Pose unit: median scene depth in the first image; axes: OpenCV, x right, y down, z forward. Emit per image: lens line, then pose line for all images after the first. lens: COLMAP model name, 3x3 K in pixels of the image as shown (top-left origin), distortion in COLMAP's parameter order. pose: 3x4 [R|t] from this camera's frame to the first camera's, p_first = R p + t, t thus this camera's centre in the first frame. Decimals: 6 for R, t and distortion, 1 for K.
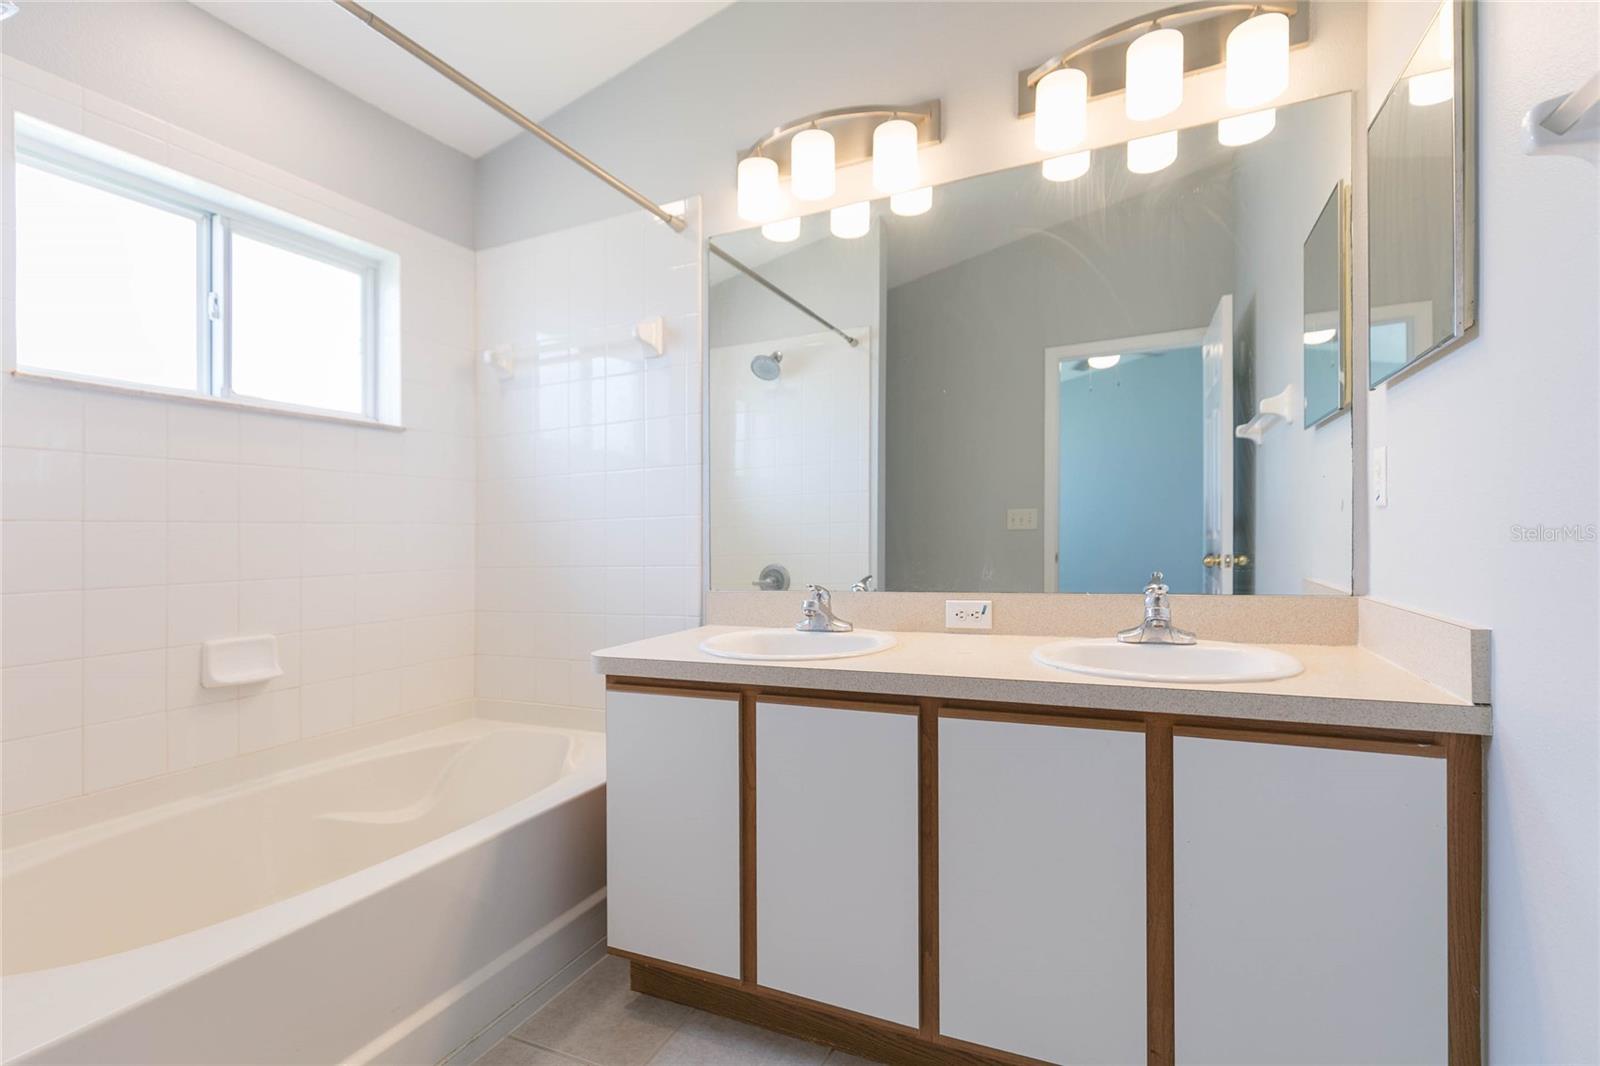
lens RADIAL K [[737.9, 0, 797.0], [0, 737.9, 535.4], [0, 0, 1]] dist [-0.000624, 0.000093]
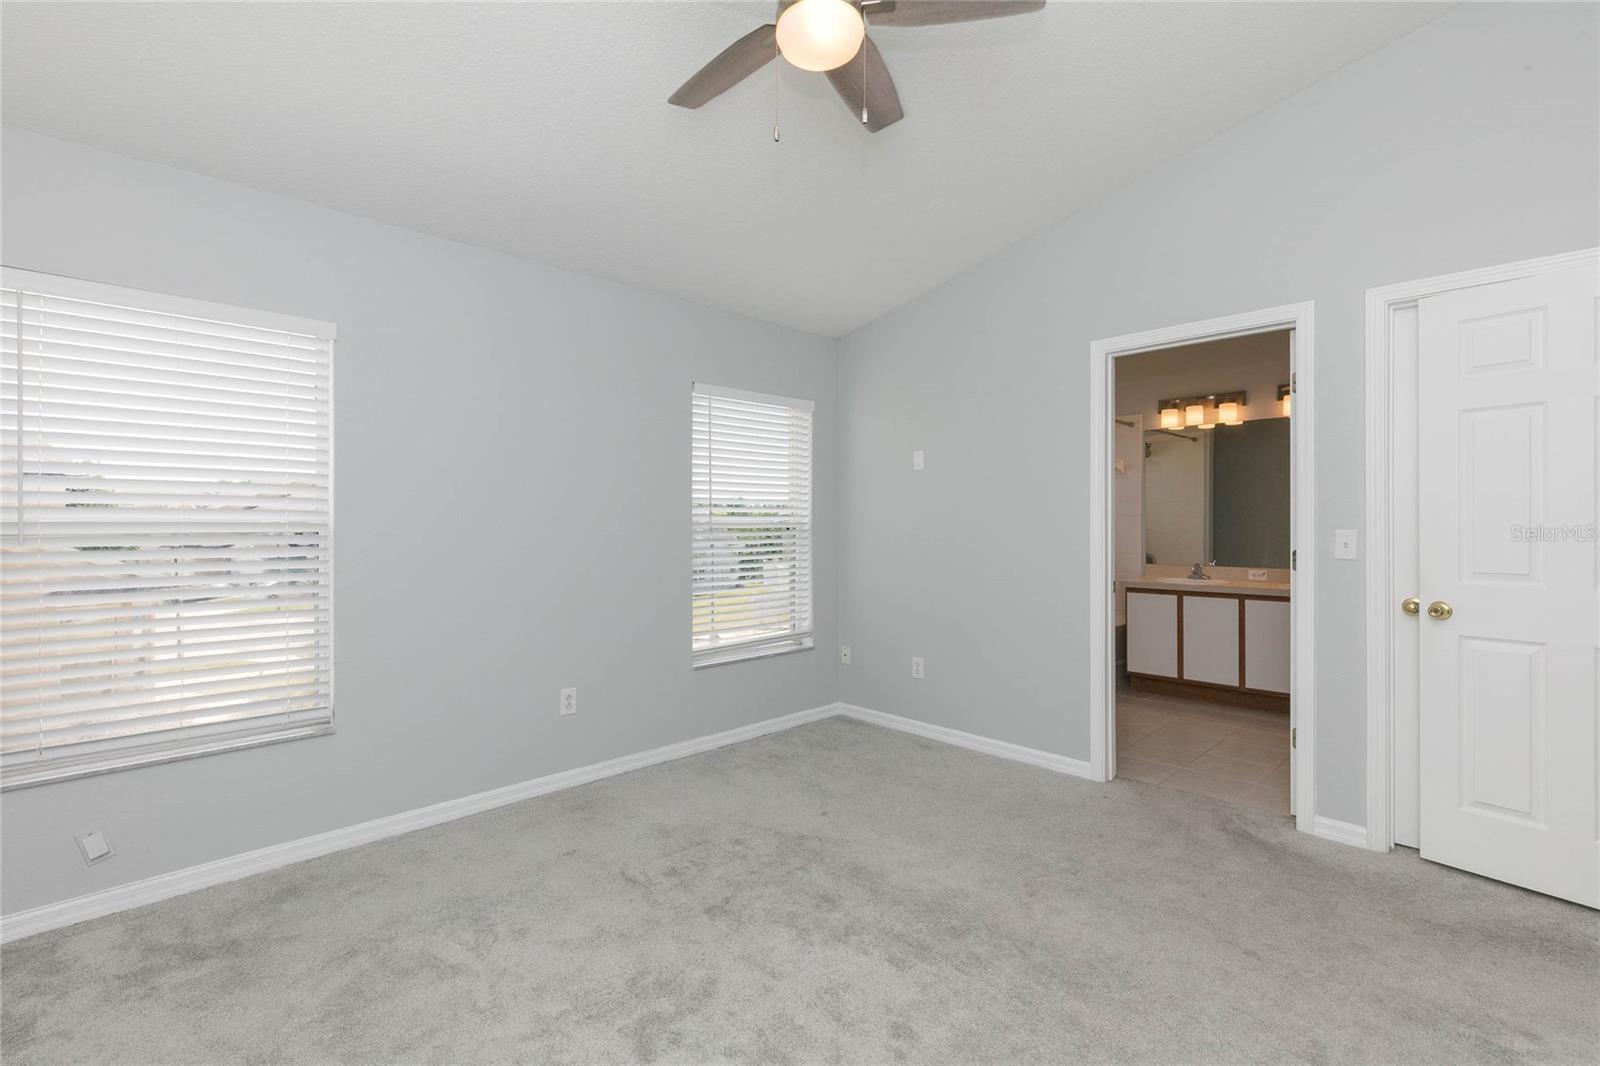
lens RADIAL K [[718.0, 0, 807.8], [0, 718.0, 527.5], [0, 0, 1]] dist [0.004064, 0.000125]
pose [[0.936391, 0.005981, -0.350908, -0.406584], [-0.005660, 0.999982, 0.001941, -0.069675], [0.350913, 0.000168, 0.936408, -2.137659]]
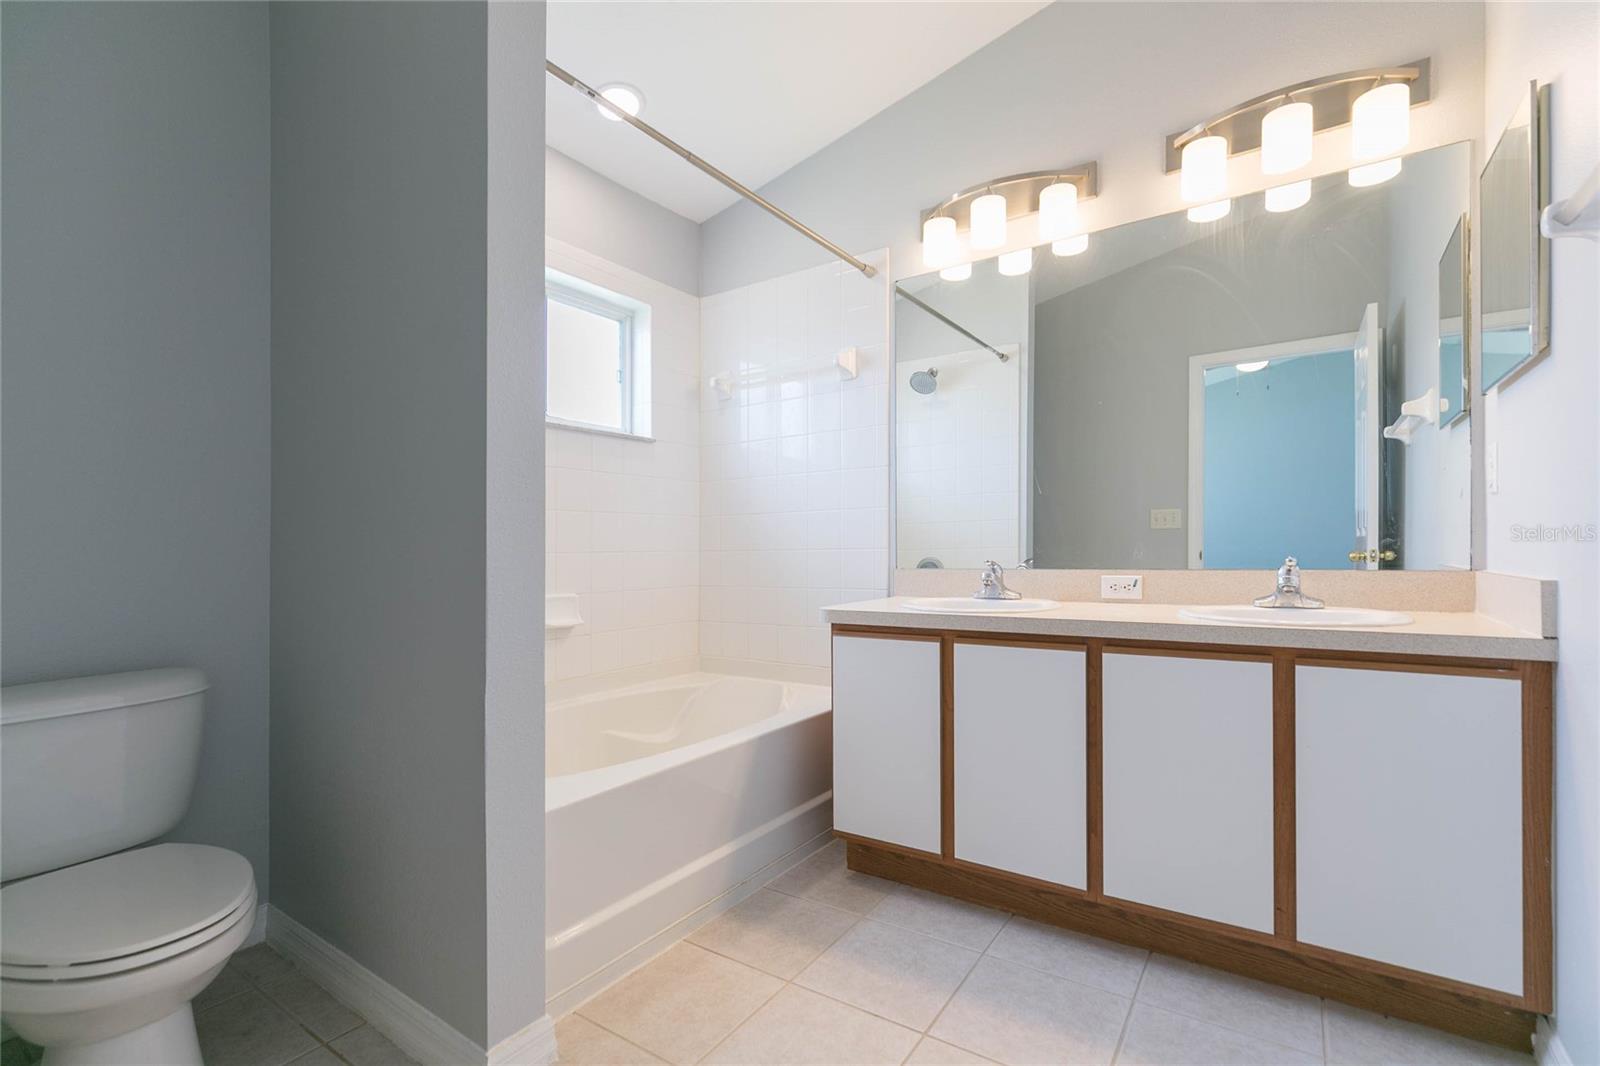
lens RADIAL K [[737.5, 0, 800.0], [0, 737.5, 533.0], [0, 0, 1]] dist [0.000466, -0.000576]
pose [[0.987072, 0.006083, -0.160159, -0.093091], [-0.008596, 0.999851, -0.015000, 0.041255], [0.160044, 0.016182, 0.986977, -0.273284]]
